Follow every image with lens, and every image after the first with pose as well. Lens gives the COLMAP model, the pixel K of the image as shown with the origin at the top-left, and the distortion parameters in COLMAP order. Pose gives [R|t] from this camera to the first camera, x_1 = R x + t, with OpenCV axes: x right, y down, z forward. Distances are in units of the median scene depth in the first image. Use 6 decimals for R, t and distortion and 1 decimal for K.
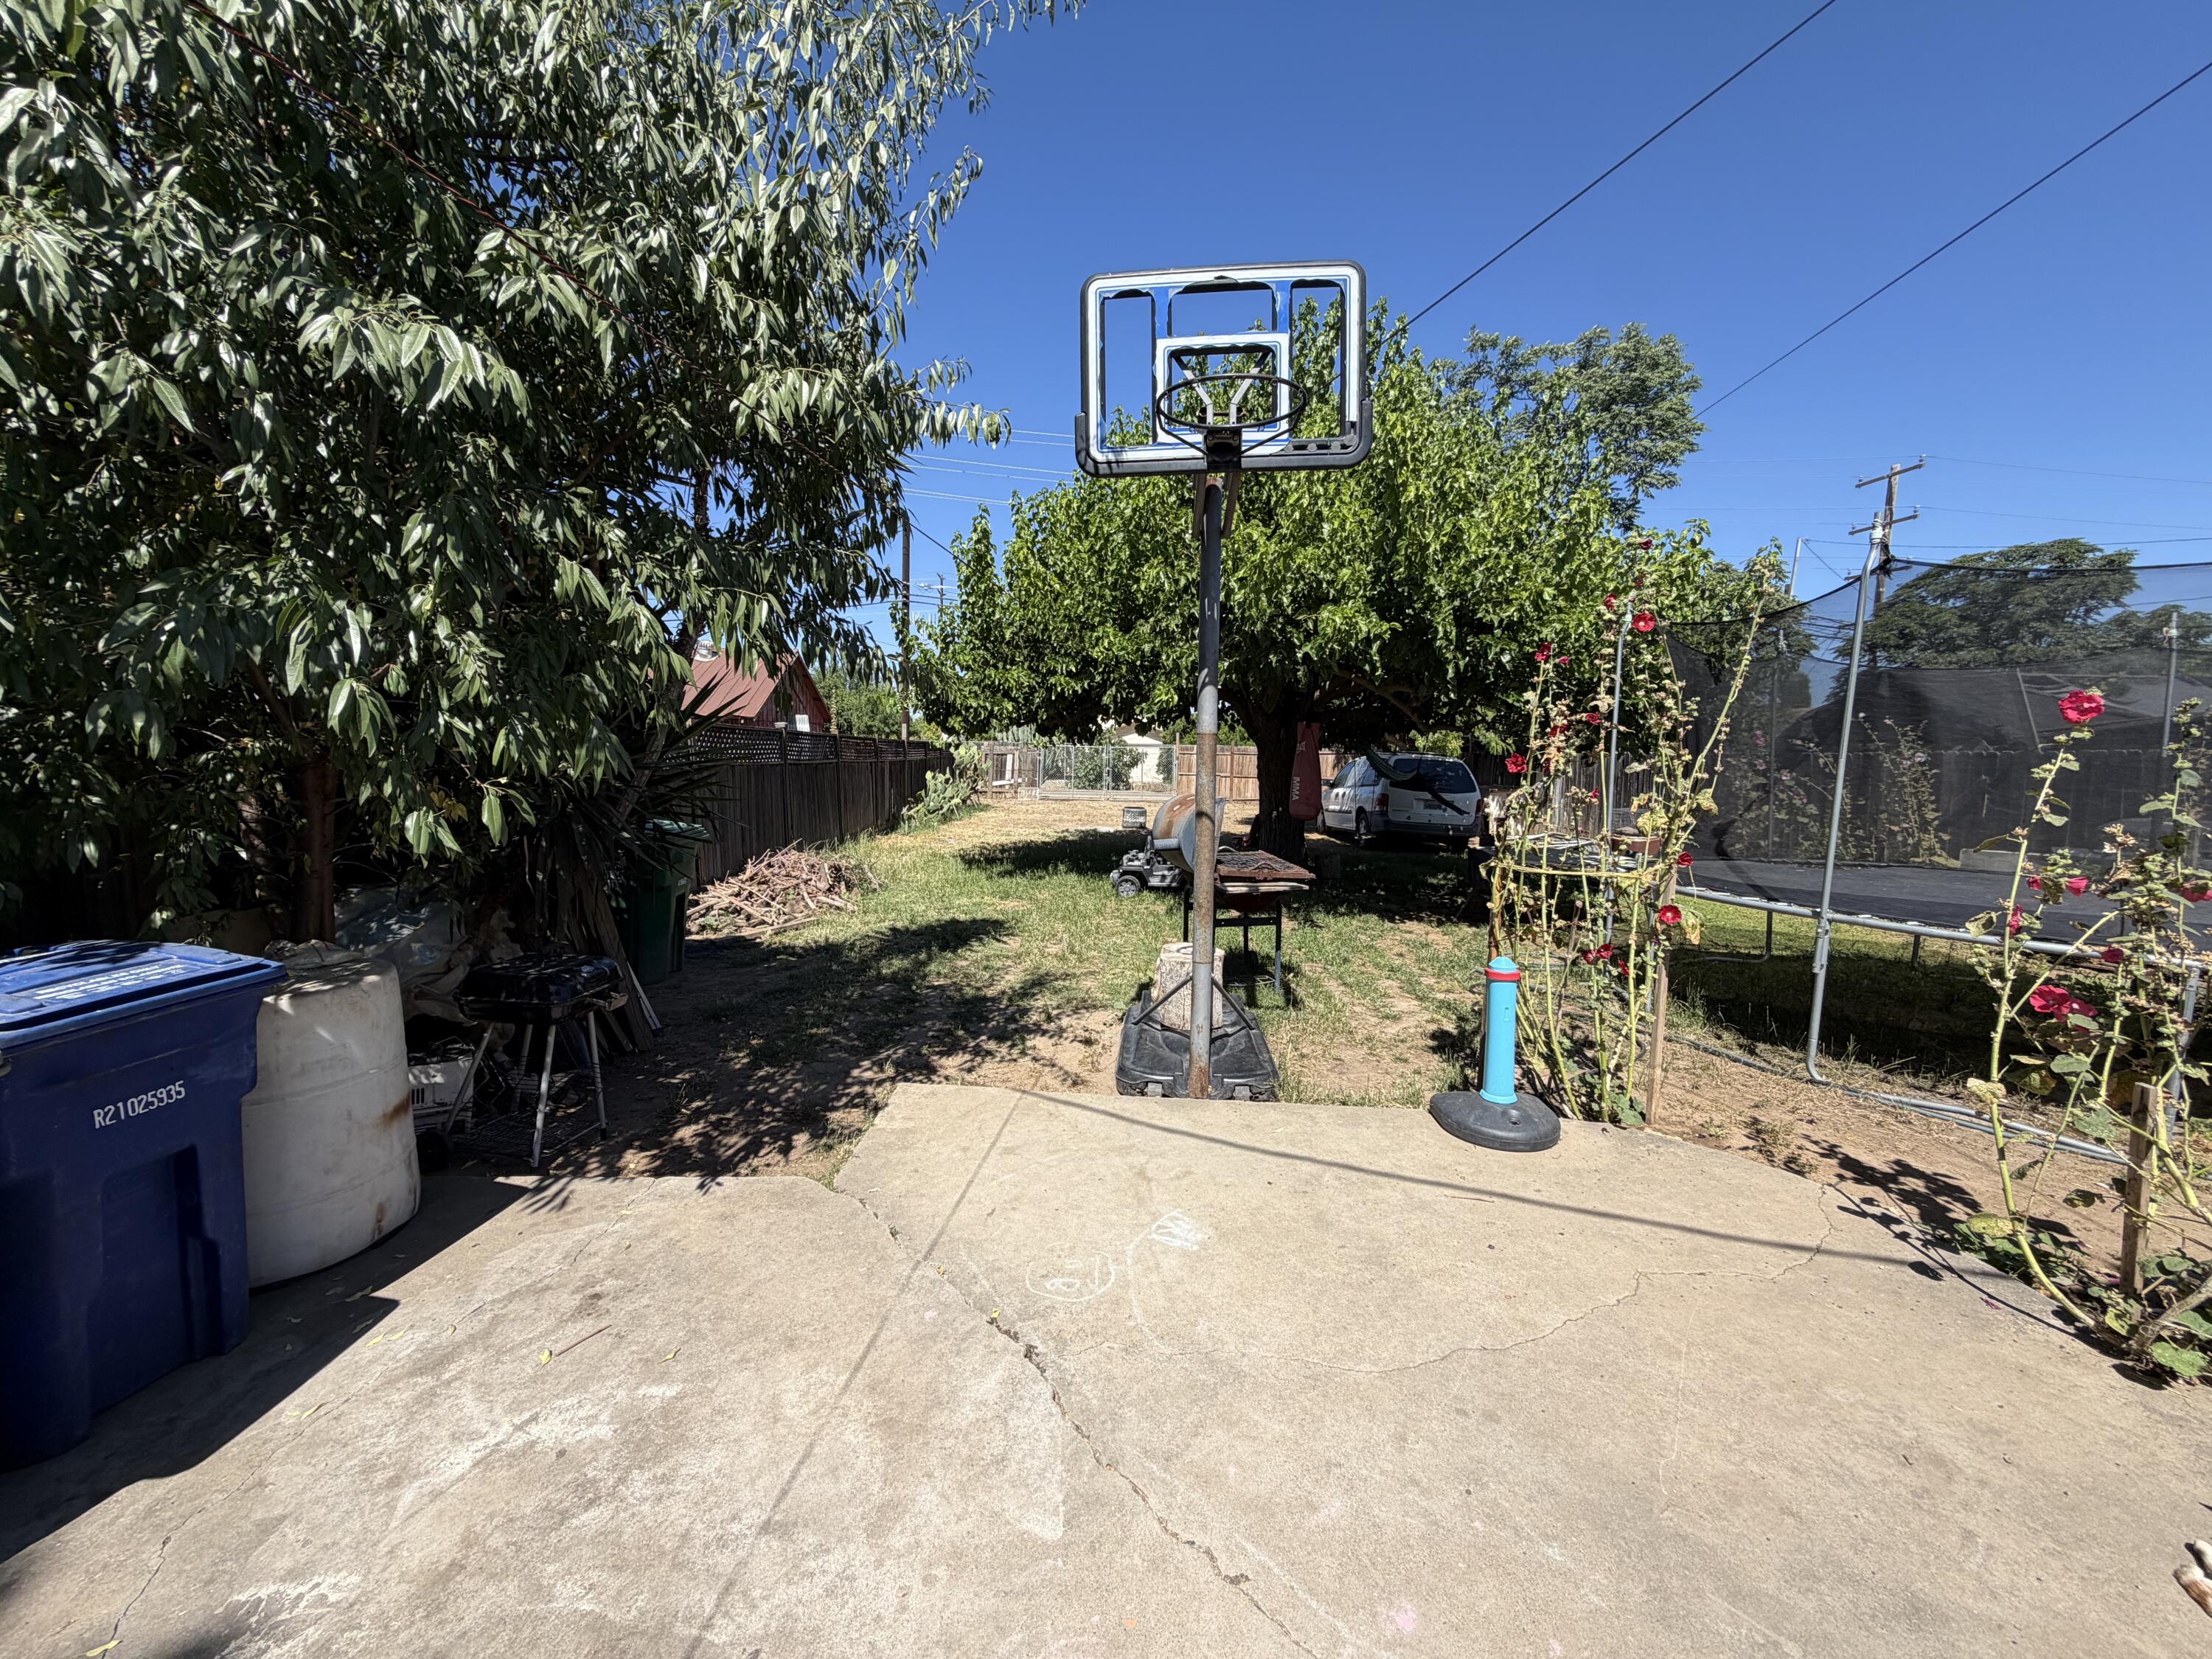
lens RADIAL K [[879.1, 0, 1096.9], [0, 879.1, 831.1], [0, 0, 1]] dist [0.000358, 0.000117]
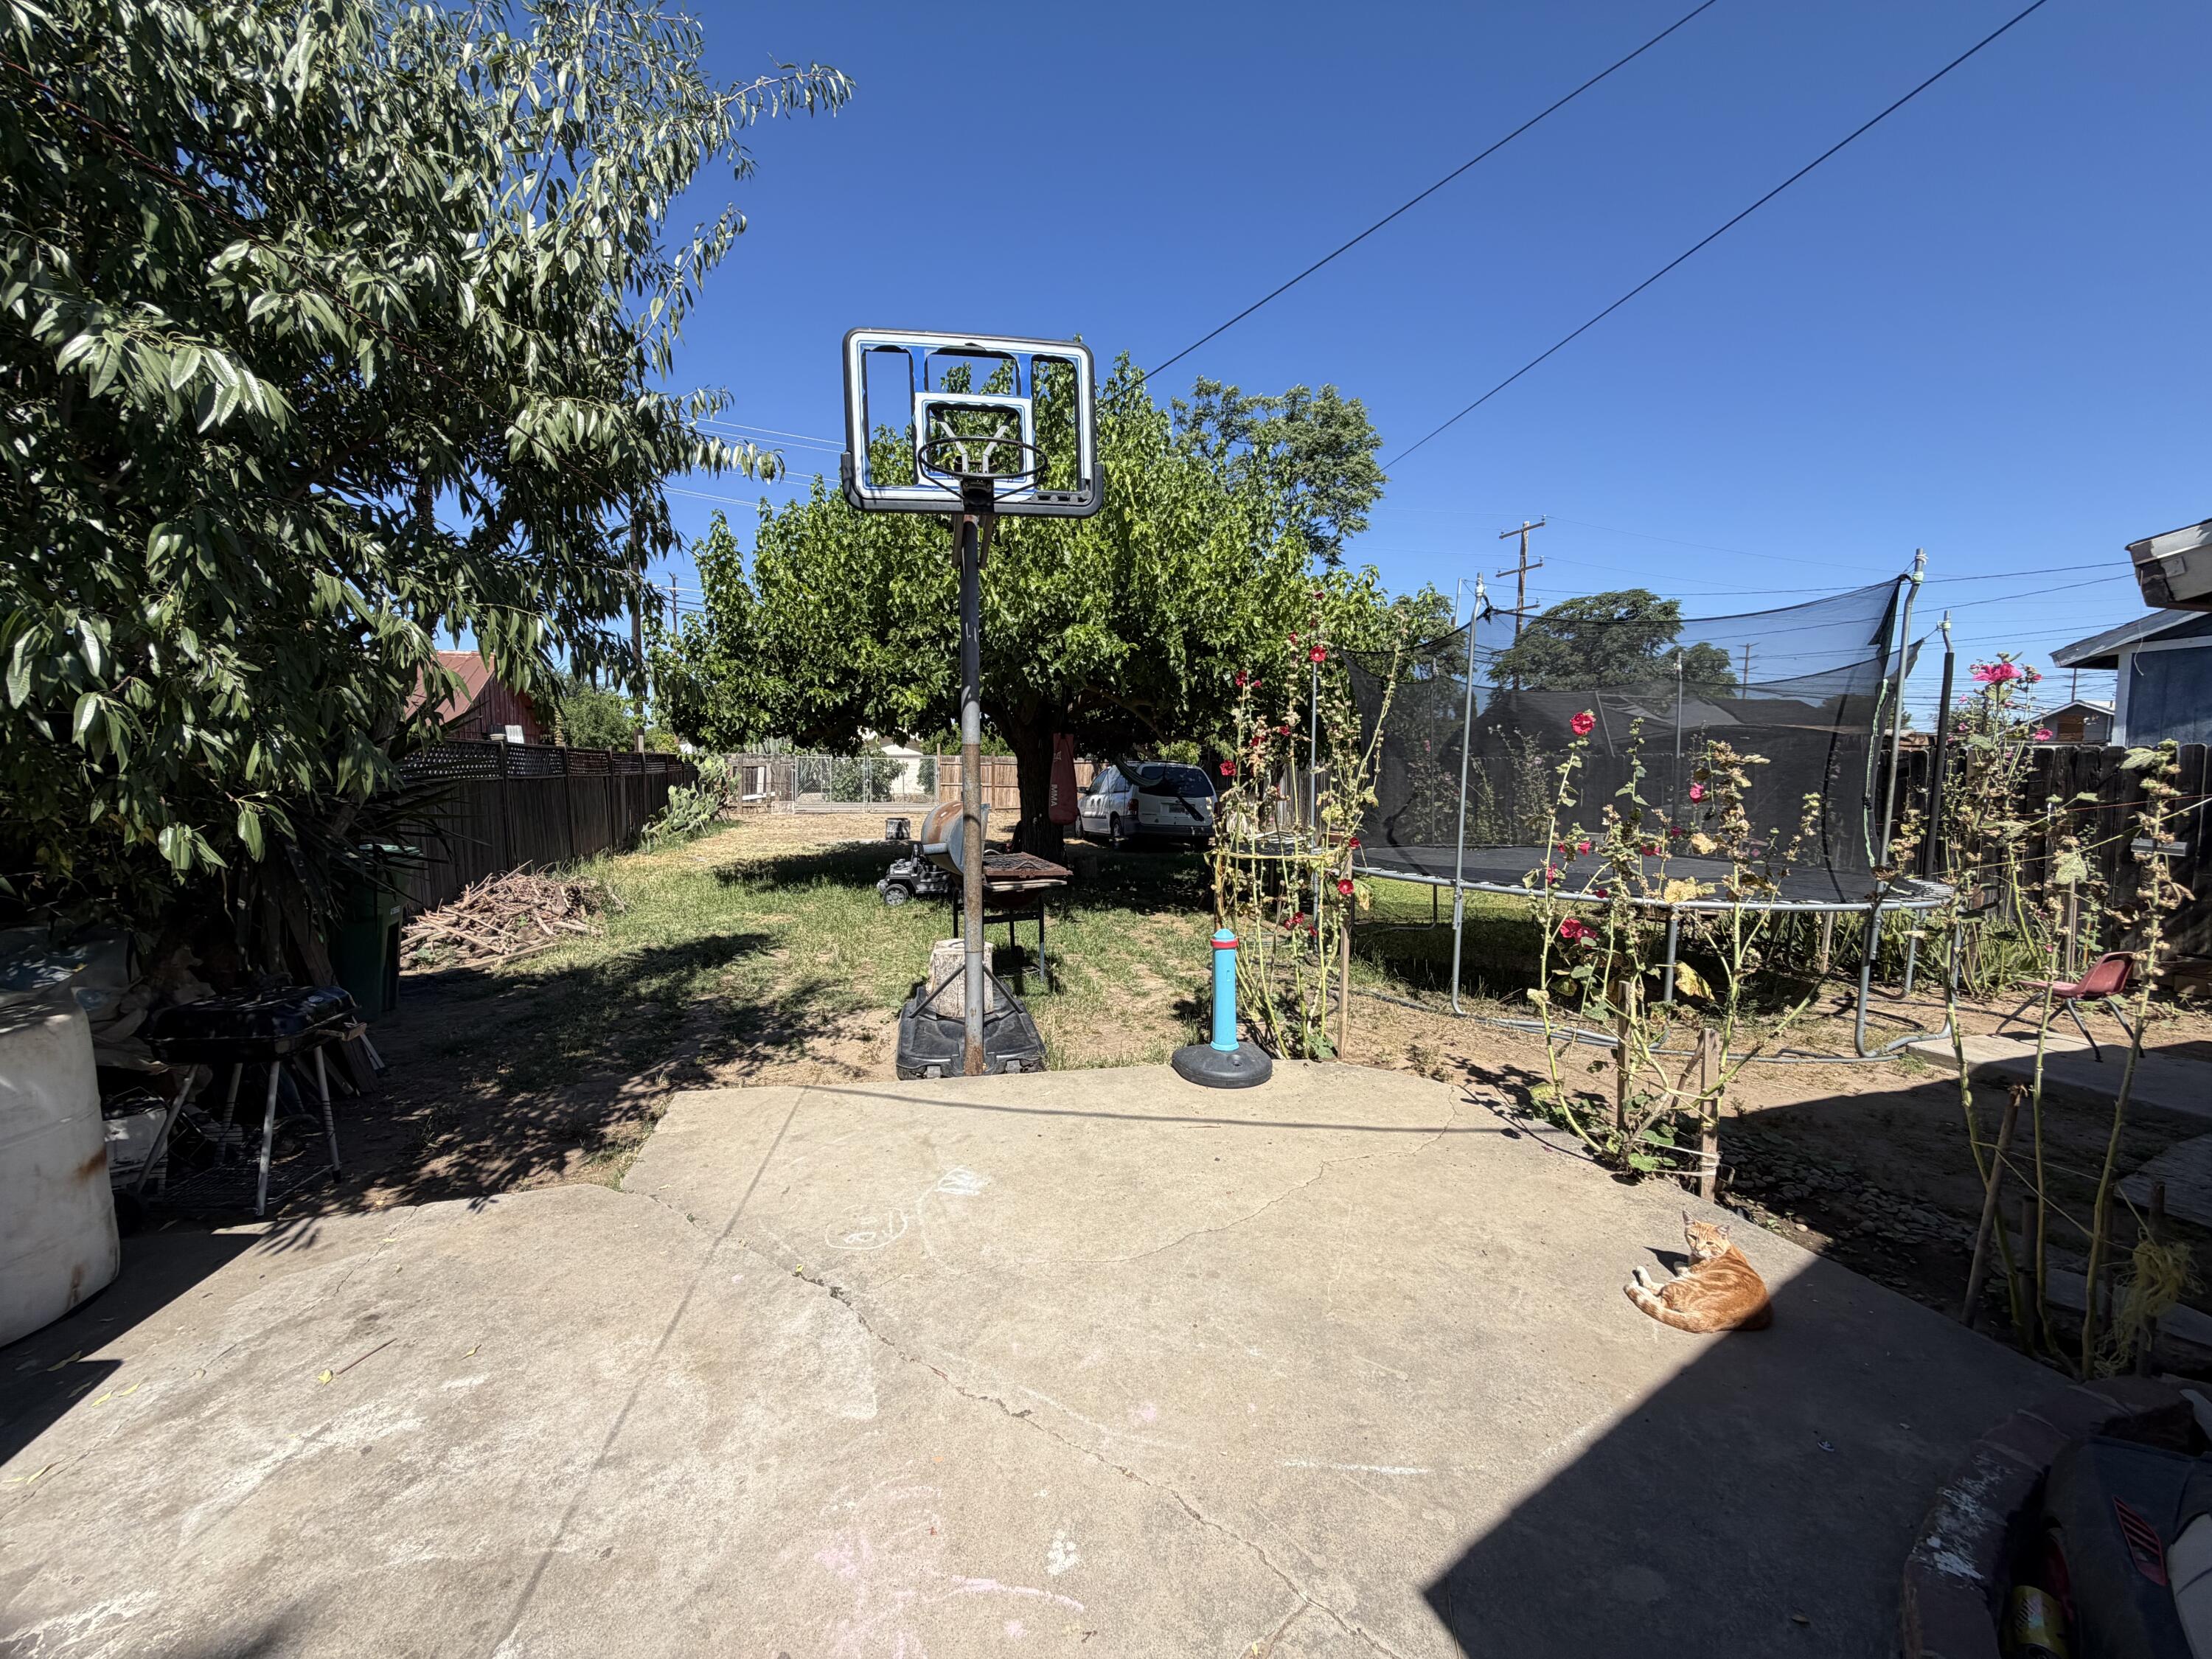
lens RADIAL K [[879.1, 0, 1096.9], [0, 879.1, 831.1], [0, 0, 1]] dist [0.000358, 0.000117]
pose [[0.963727, -0.030812, 0.265106, -0.024663], [0.033958, 0.999397, -0.007290, 0.015092], [-0.264722, 0.016028, 0.964192, -0.140261]]
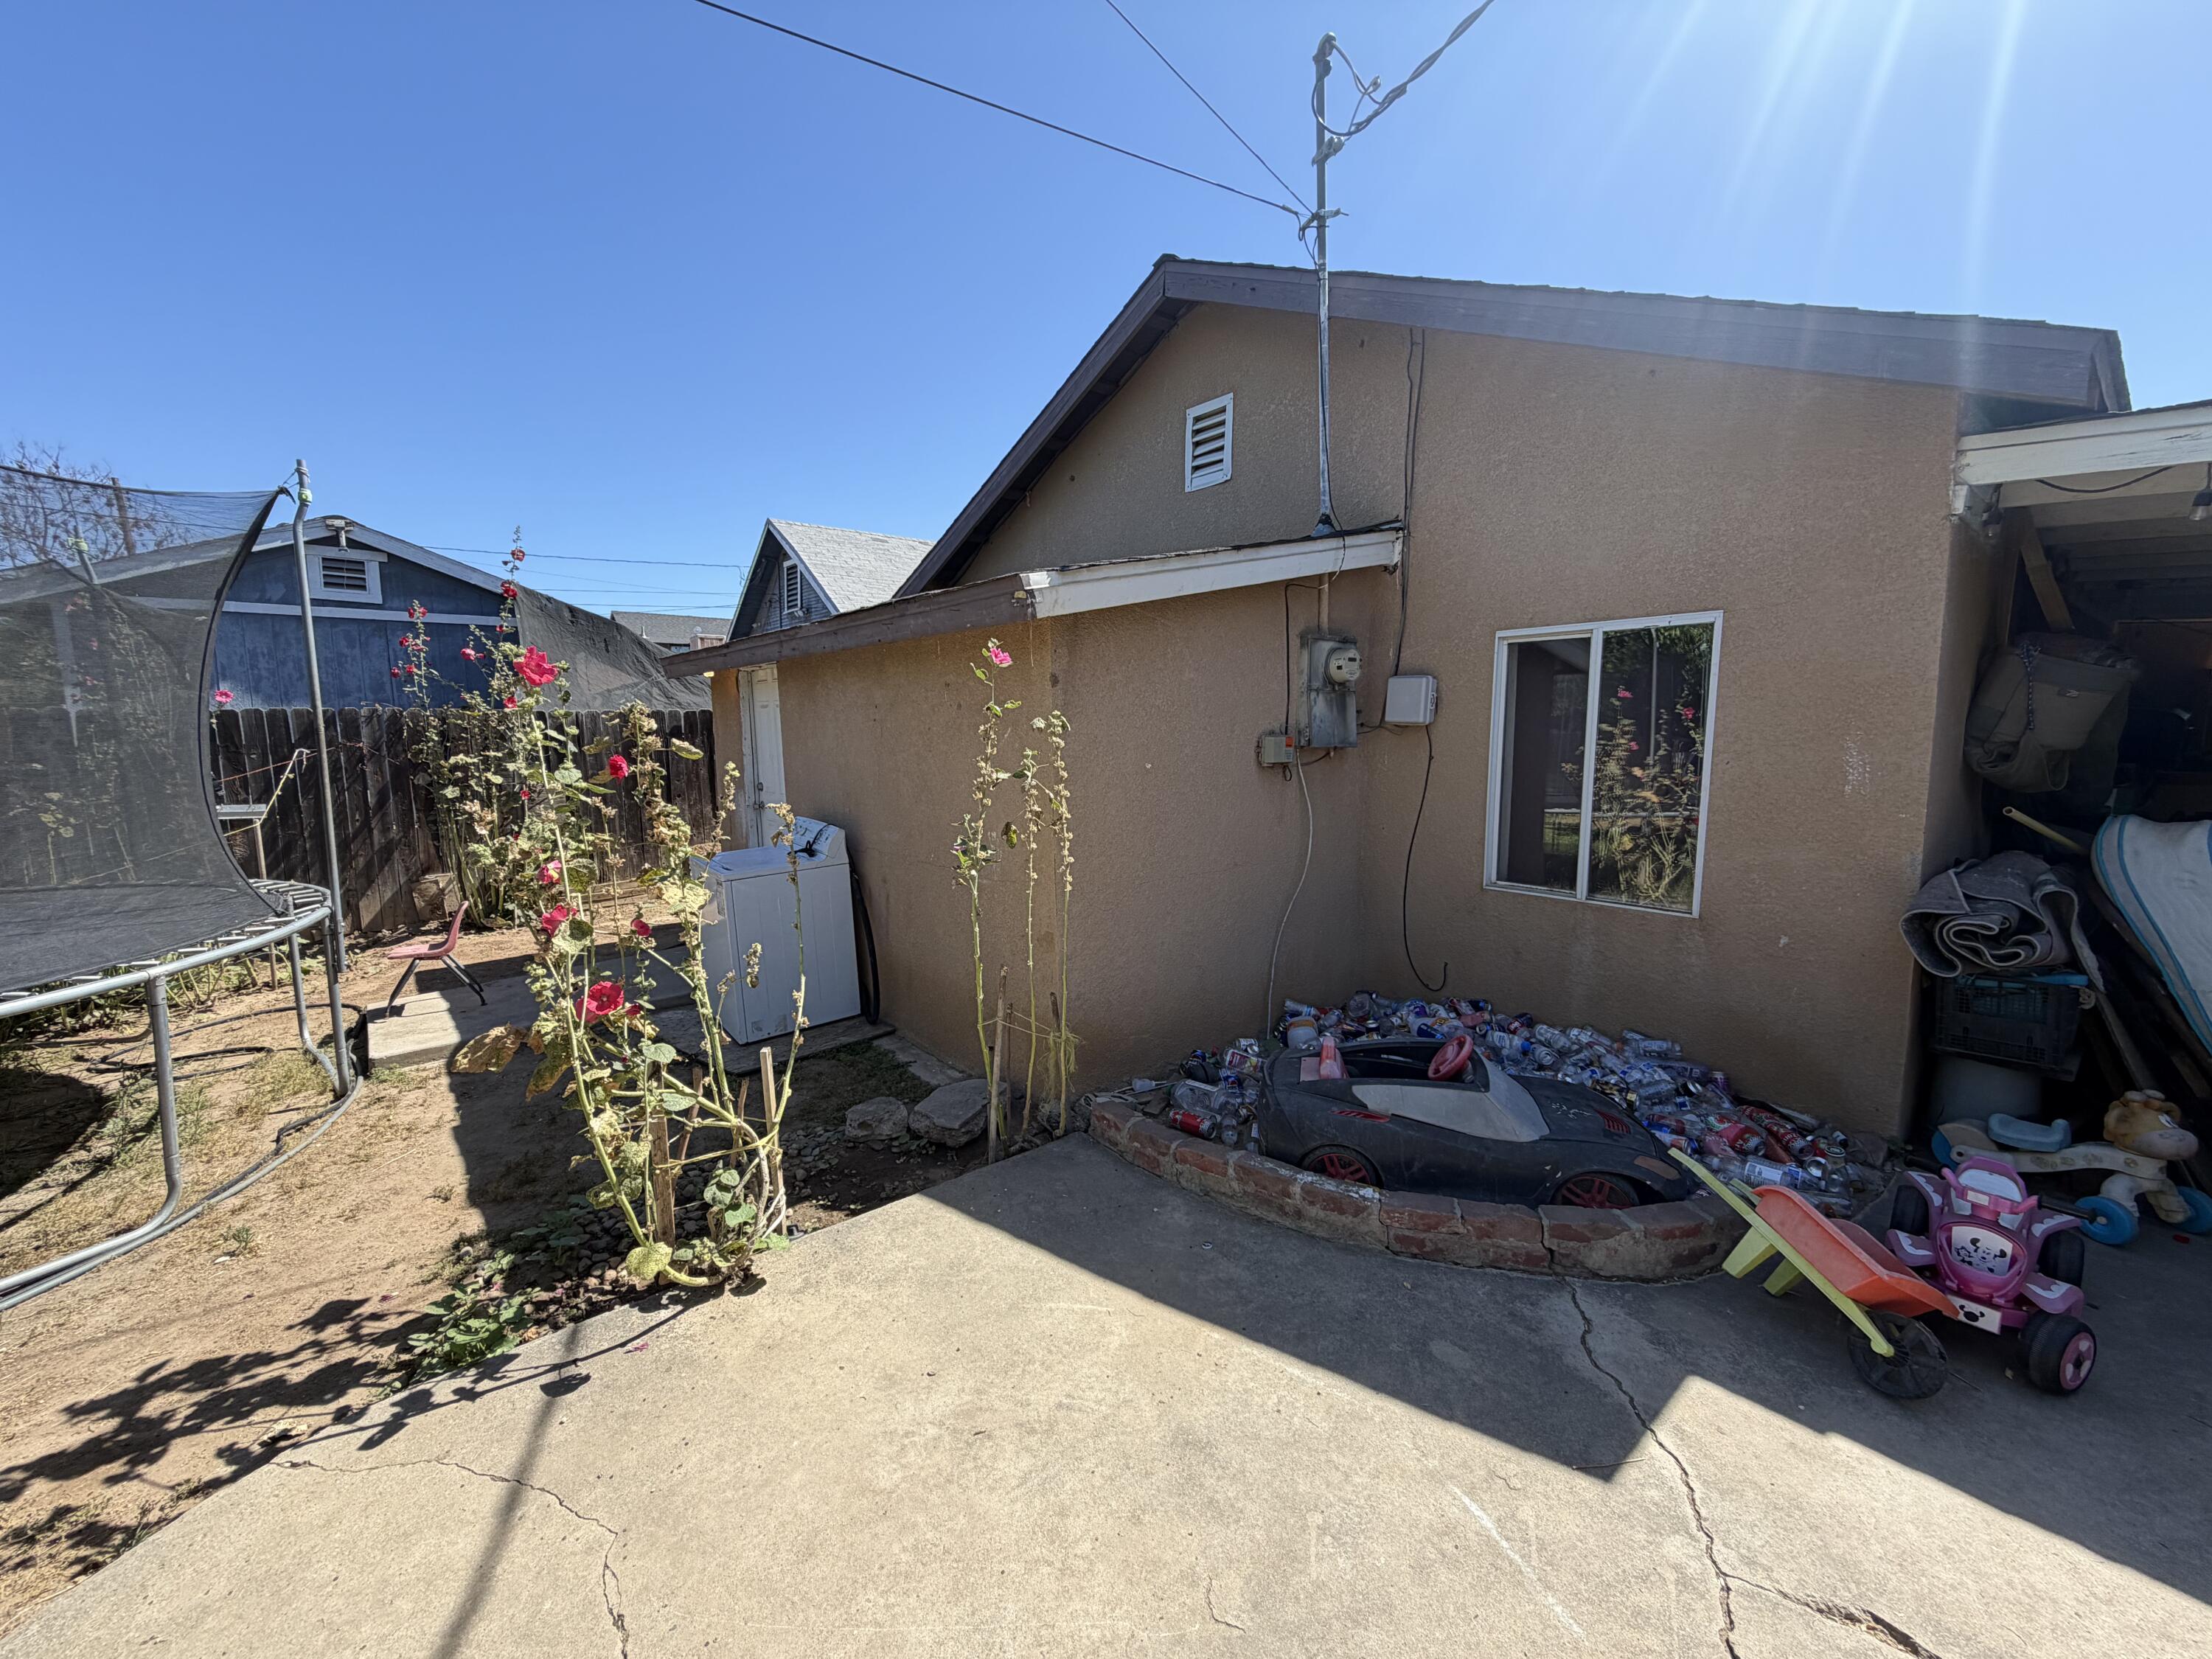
lens RADIAL K [[879.1, 0, 1096.9], [0, 879.1, 831.1], [0, 0, 1]] dist [0.000358, 0.000117]
pose [[-0.601848, -0.106901, 0.791423, 0.081444], [0.069176, 0.980297, 0.185019, -0.085597], [-0.795609, 0.166101, -0.582595, 0.892087]]
